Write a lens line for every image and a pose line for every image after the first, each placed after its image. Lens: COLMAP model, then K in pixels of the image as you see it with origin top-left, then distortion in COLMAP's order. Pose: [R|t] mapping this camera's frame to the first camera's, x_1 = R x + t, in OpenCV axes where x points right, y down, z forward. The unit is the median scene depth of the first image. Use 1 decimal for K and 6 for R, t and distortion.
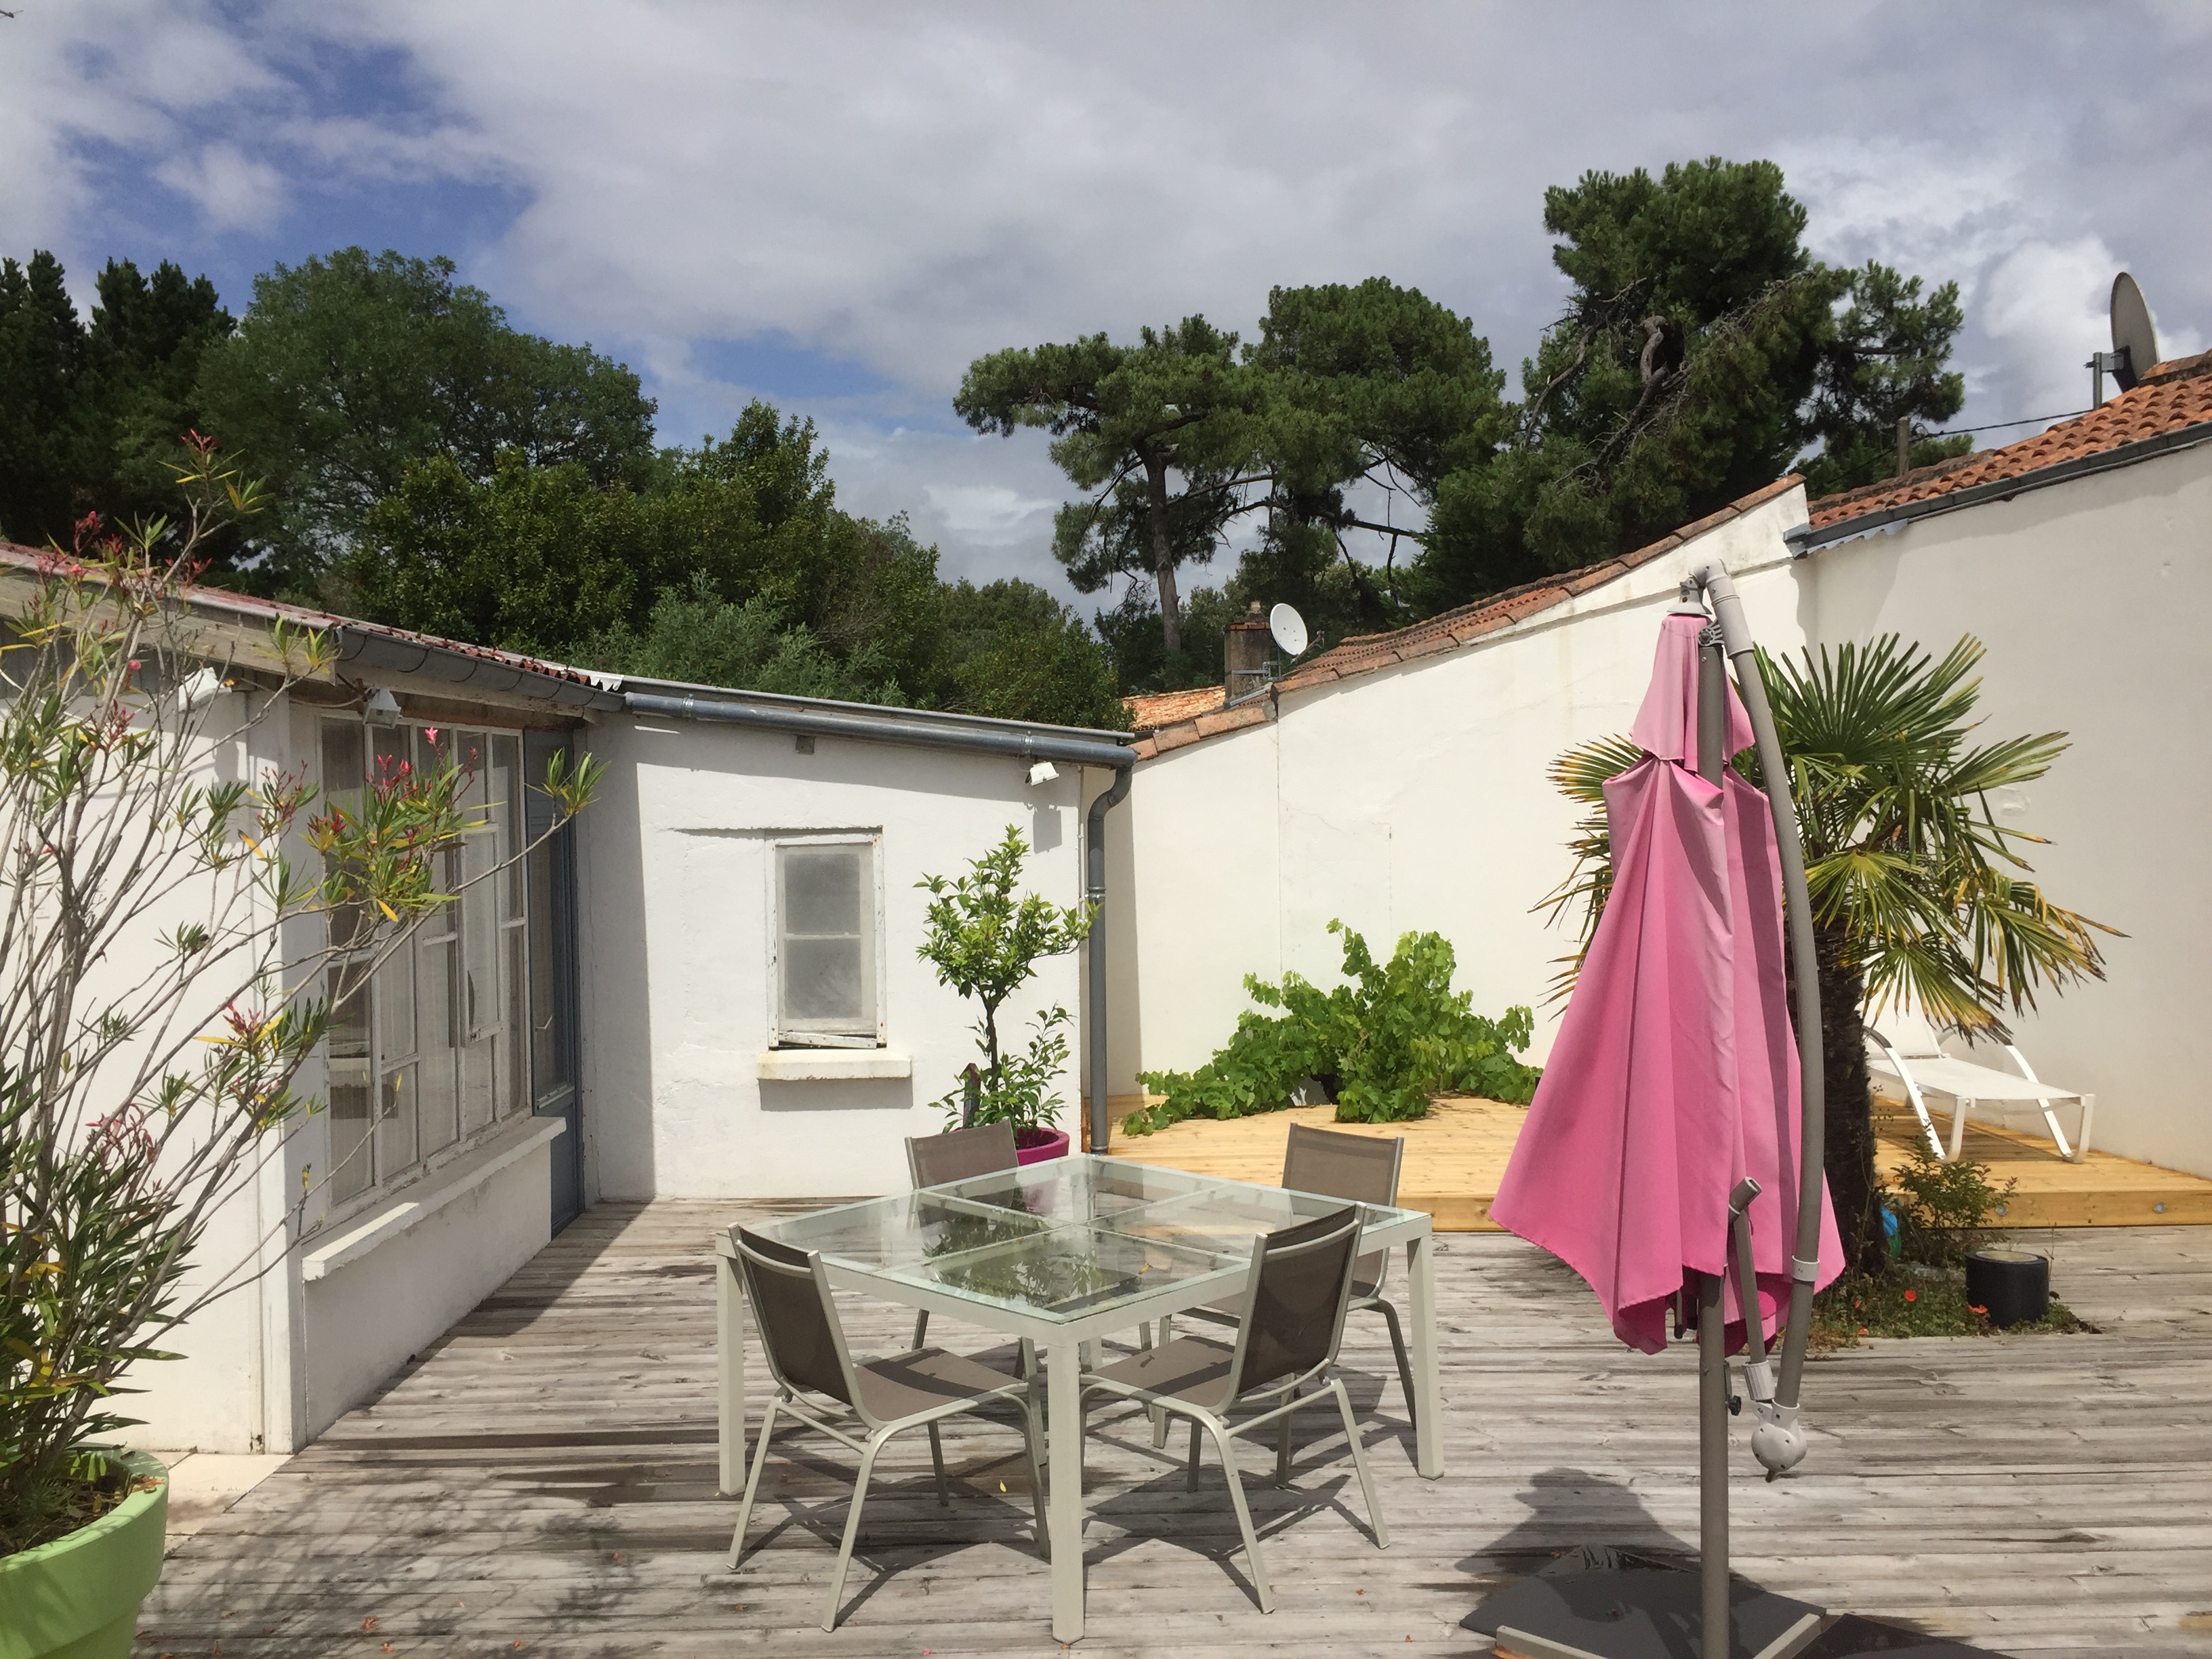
lens RADIAL K [[1833.1, 0, 1106.0], [0, 1833.1, 829.5], [0, 0, 1]] dist [0.061918, -0.060414]
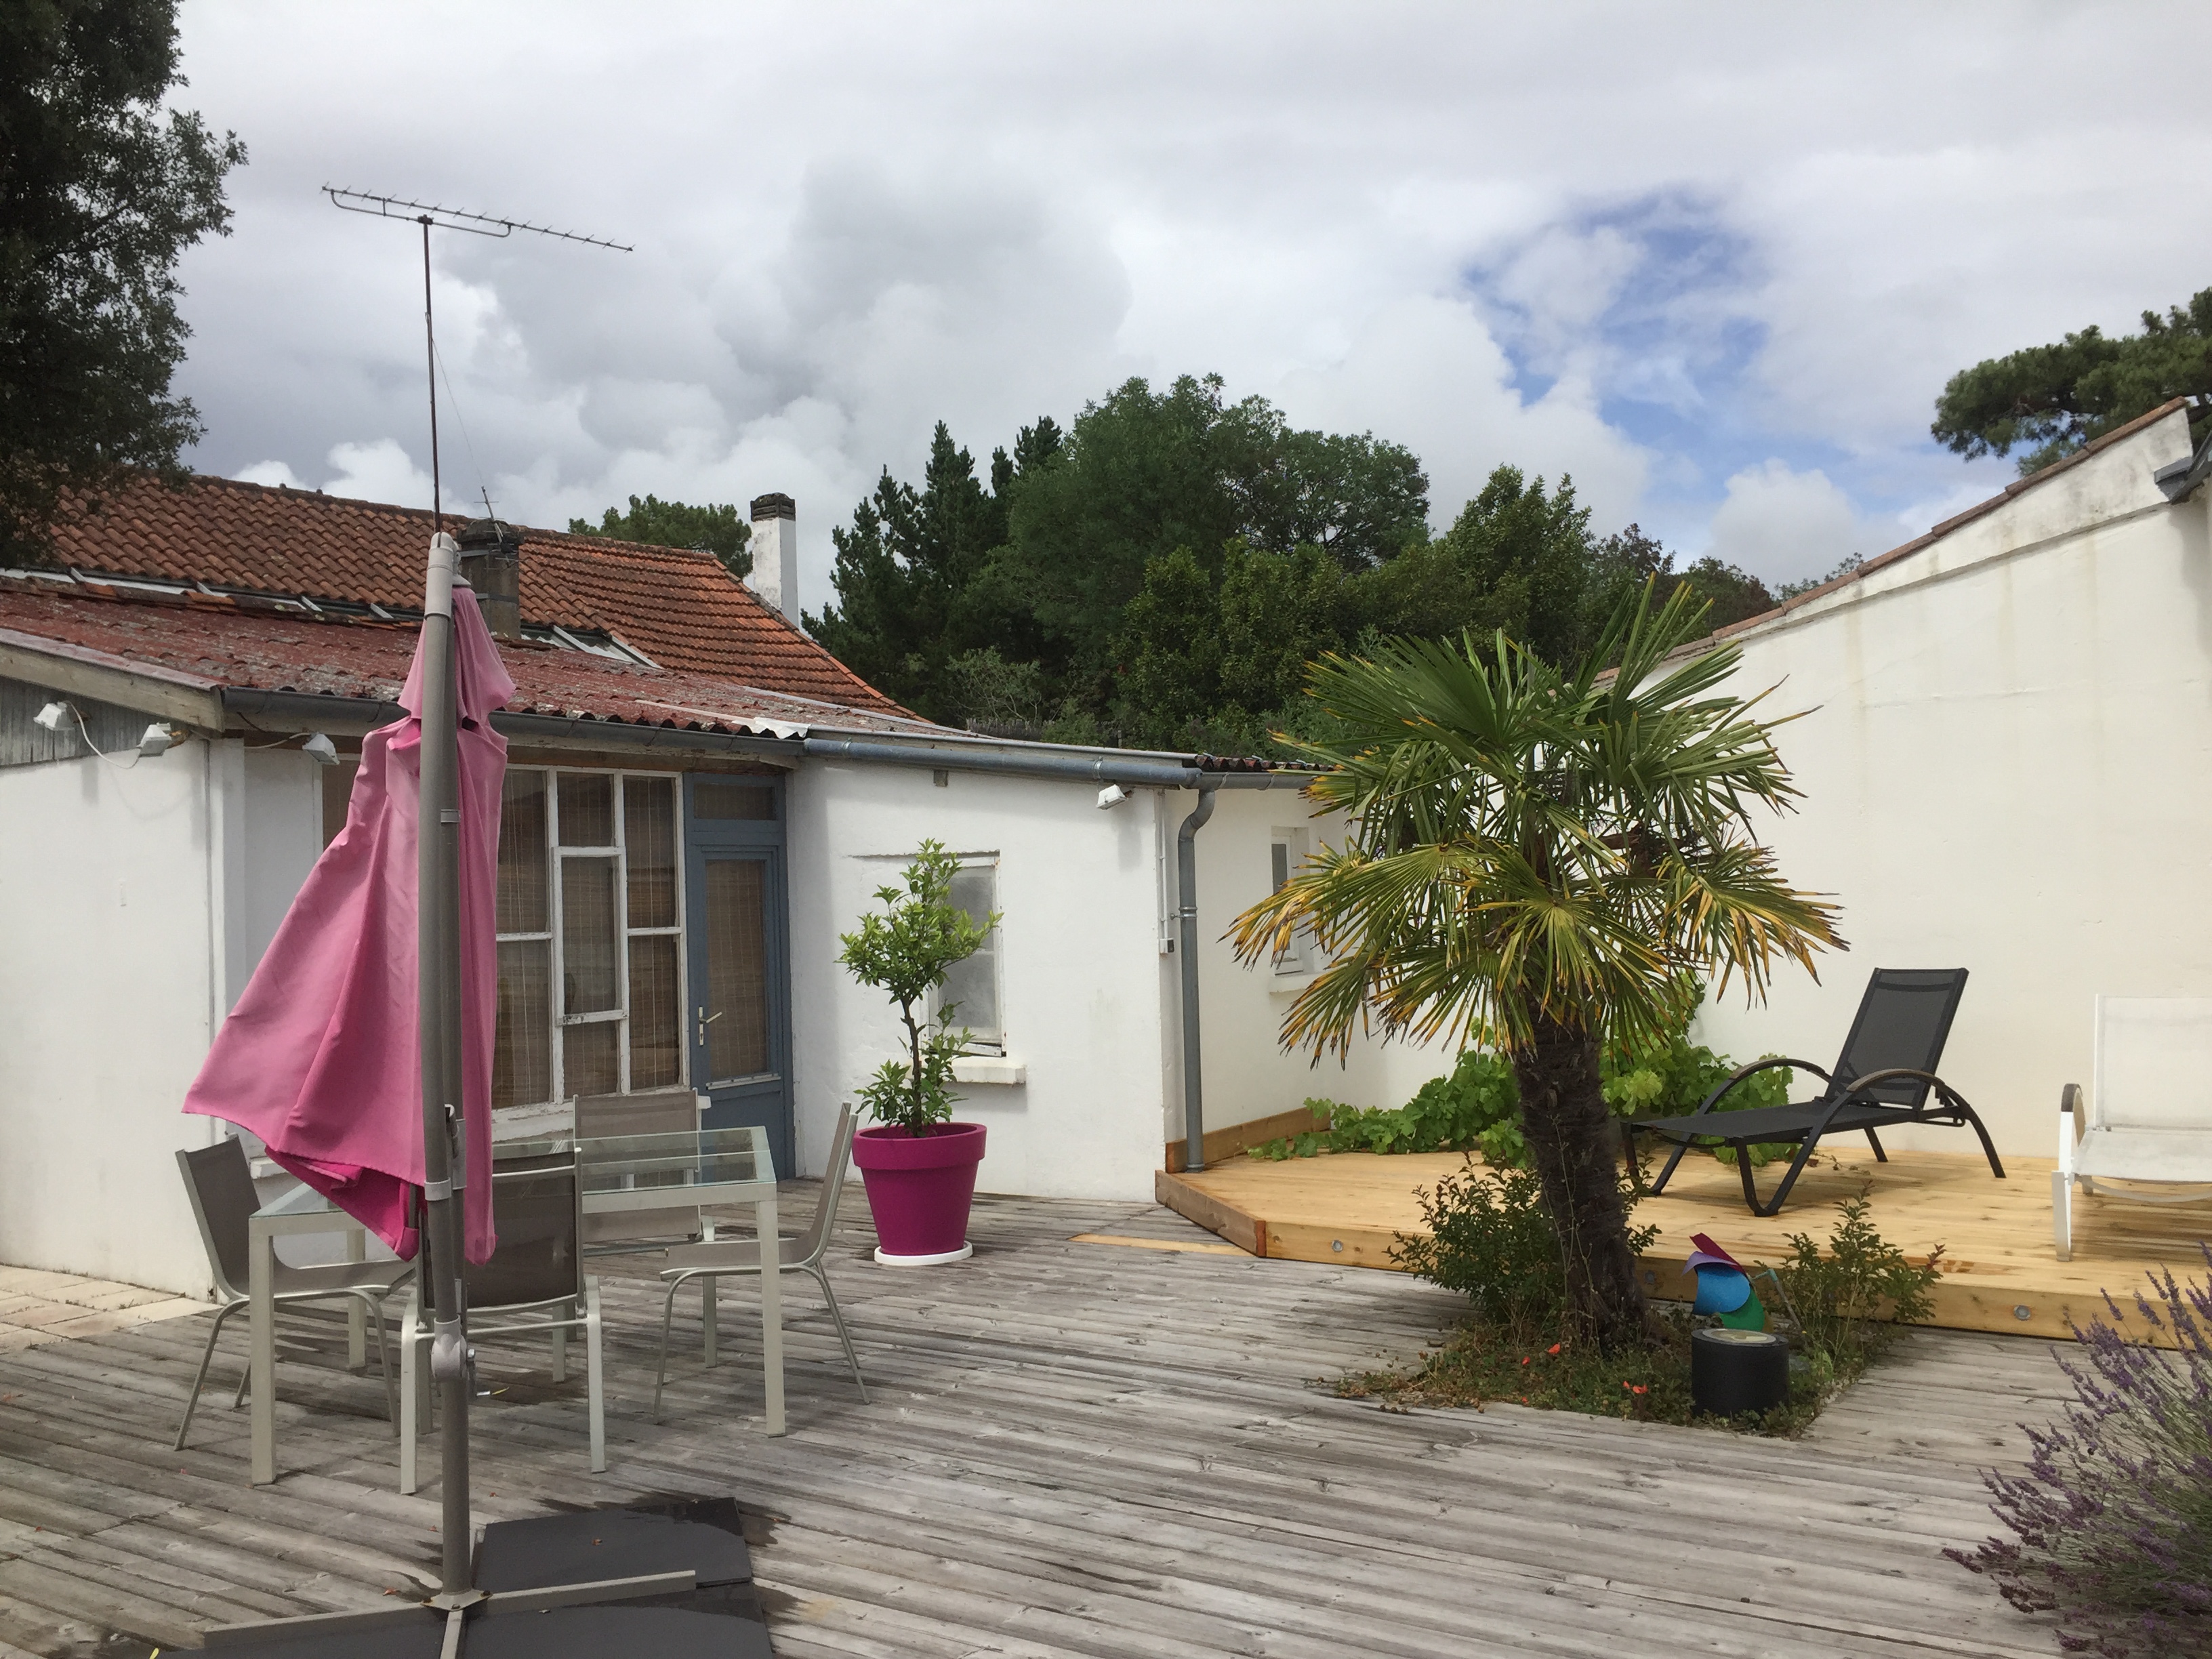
lens RADIAL K [[1833.1, 0, 1106.0], [0, 1833.1, 829.5], [0, 0, 1]] dist [0.061918, -0.060414]
pose [[0.851631, -0.024363, -0.523575, 0.397183], [0.003188, 0.999141, -0.041306, 0.024603], [0.524132, 0.033509, 0.850977, 0.088930]]
